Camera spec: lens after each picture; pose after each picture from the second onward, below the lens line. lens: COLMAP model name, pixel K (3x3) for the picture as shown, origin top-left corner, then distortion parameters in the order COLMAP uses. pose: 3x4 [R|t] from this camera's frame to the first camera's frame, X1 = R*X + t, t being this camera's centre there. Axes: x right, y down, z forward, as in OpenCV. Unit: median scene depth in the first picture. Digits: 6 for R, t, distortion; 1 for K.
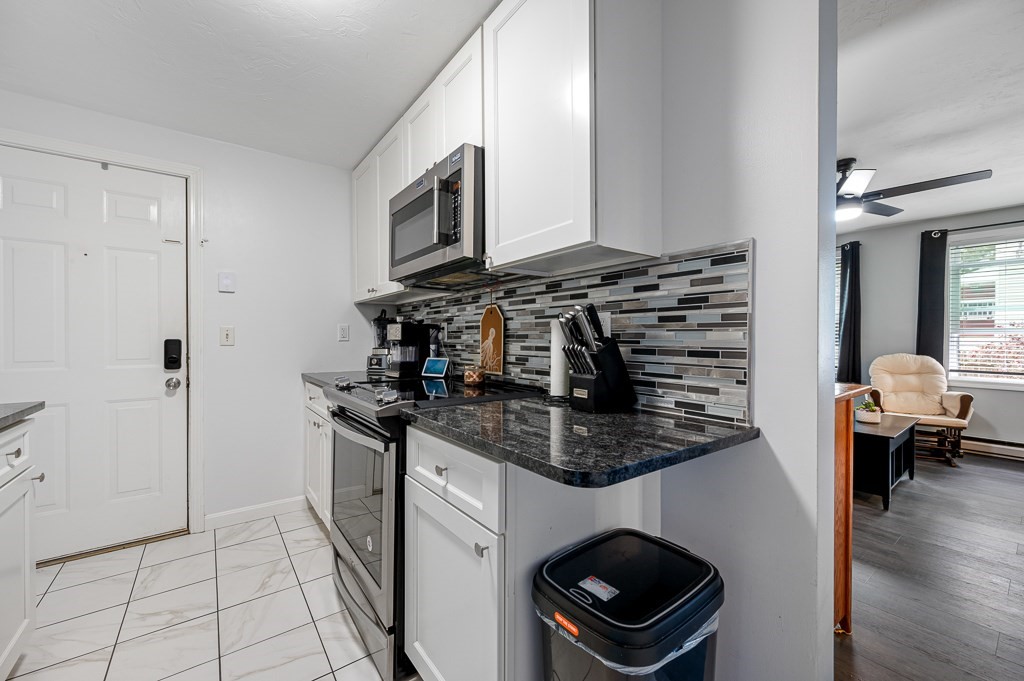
lens RADIAL K [[417.8, 0, 515.9], [0, 417.8, 339.1], [0, 0, 1]] dist [0.009072, -0.000007]
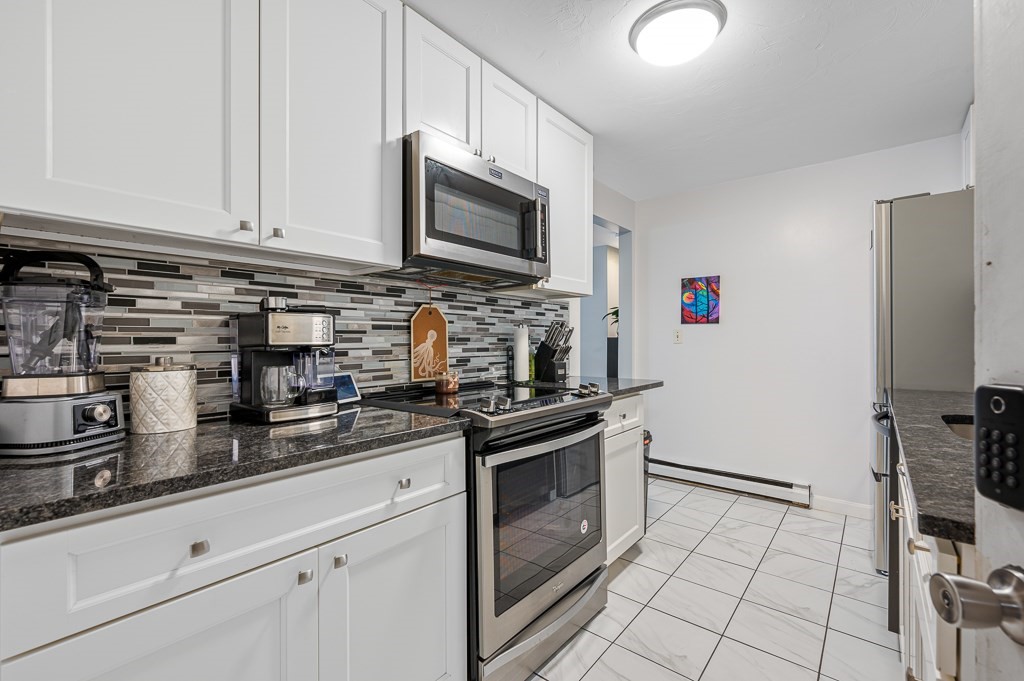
lens RADIAL K [[444.8, 0, 510.8], [0, 444.8, 341.8], [0, 0, 1]] dist [0.003703, 0.000122]
pose [[-0.251037, -0.000267, 0.967977, -1.158301], [0.007336, 0.999971, 0.002179, -0.002139], [-0.967950, 0.007648, -0.251028, 1.194360]]
